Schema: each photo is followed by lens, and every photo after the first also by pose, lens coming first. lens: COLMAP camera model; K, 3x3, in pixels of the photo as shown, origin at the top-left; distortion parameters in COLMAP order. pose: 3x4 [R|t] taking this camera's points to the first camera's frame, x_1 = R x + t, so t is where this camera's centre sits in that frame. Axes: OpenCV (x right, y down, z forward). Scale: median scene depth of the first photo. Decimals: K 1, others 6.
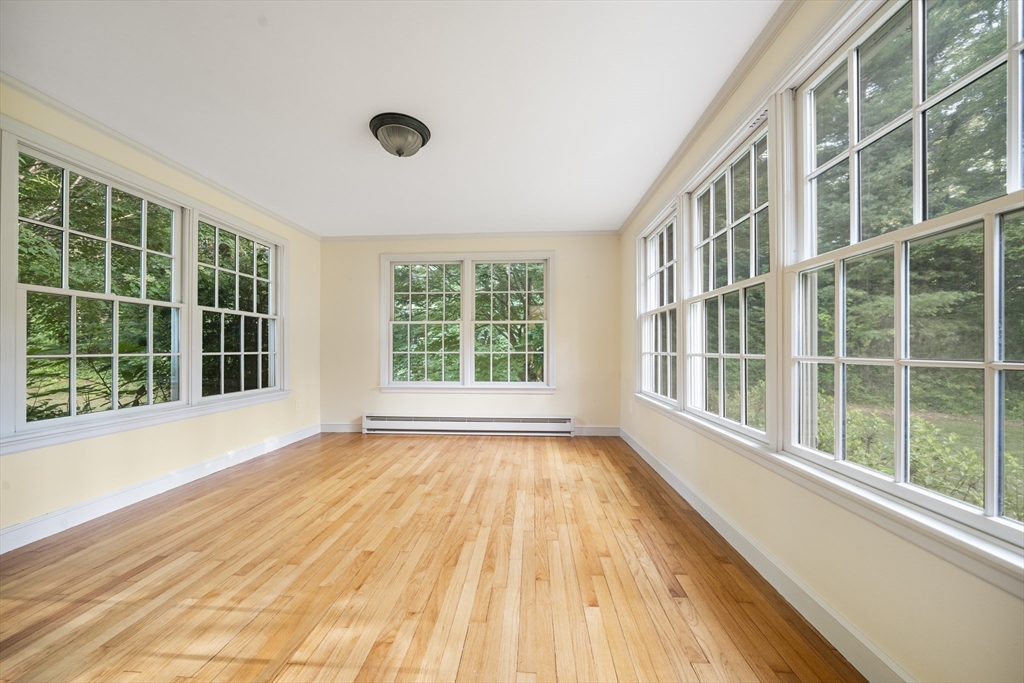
lens RADIAL K [[358.5, 0, 506.8], [0, 358.5, 351.0], [0, 0, 1]] dist [-0.000026, 0.000002]
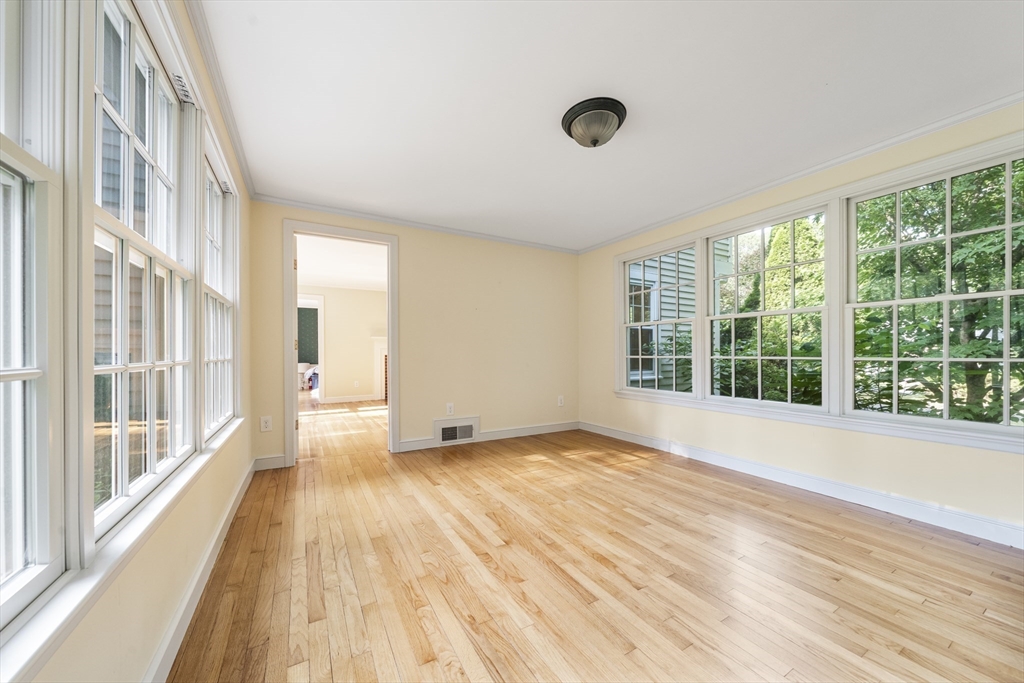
lens RADIAL K [[358.5, 0, 506.8], [0, 358.5, 351.0], [0, 0, 1]] dist [-0.000026, 0.000002]
pose [[-0.832704, -0.002921, -0.553711, 0.429940], [-0.000062, 0.999987, -0.005183, -0.008230], [0.553719, -0.004281, -0.832693, 1.730420]]
